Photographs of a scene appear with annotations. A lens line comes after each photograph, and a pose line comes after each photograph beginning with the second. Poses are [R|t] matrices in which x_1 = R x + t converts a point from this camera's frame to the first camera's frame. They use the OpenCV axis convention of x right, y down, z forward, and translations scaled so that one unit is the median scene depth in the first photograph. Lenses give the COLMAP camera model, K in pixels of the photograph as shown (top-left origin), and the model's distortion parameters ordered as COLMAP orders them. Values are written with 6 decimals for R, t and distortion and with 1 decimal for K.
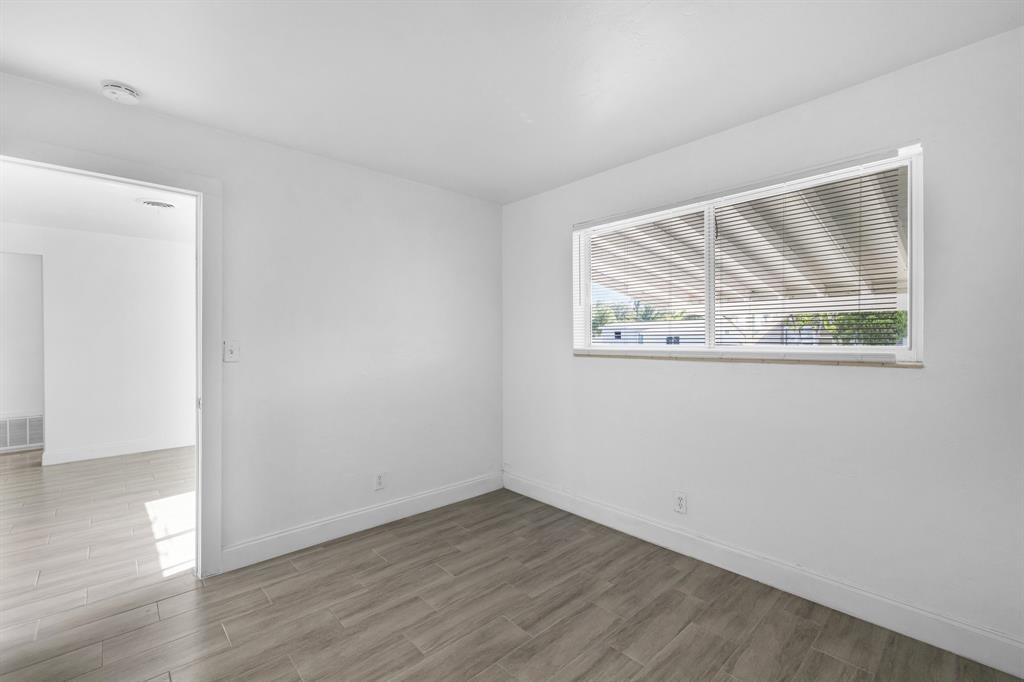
lens RADIAL K [[446.2, 0, 512.0], [0, 446.2, 341.0], [0, 0, 1]] dist [0.000692, 0.000207]
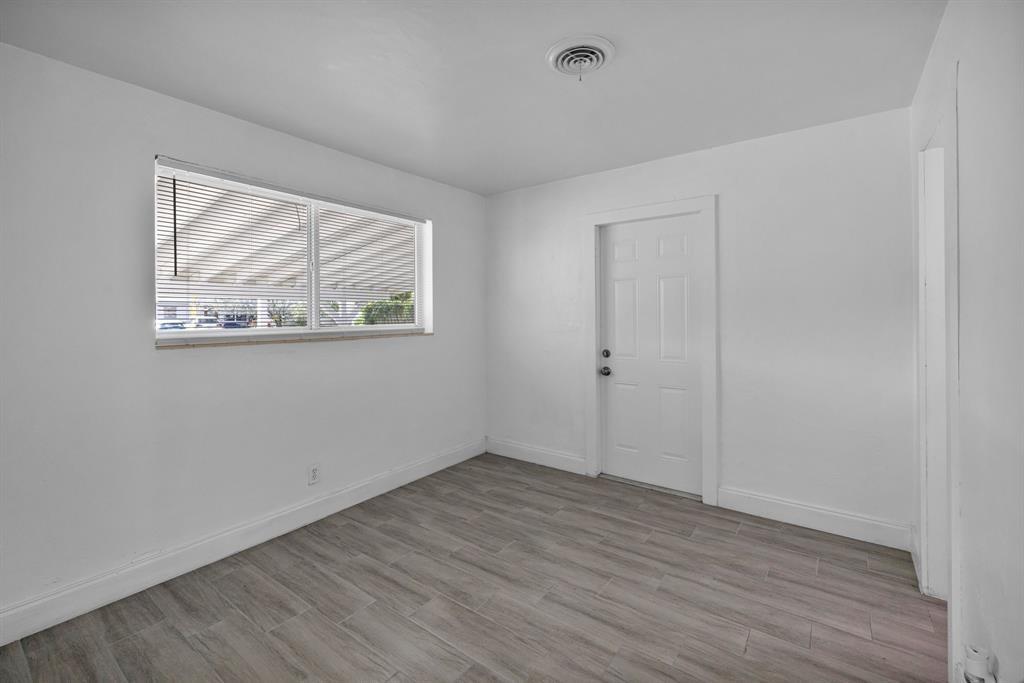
lens RADIAL K [[435.6, 0, 510.8], [0, 435.6, 317.6], [0, 0, 1]] dist [-0.000572, 0.000034]
pose [[-0.193133, -0.001362, 0.981172, -0.833278], [0.011022, 0.999933, 0.003557, -0.015068], [-0.981111, 0.011501, -0.193105, 0.824018]]
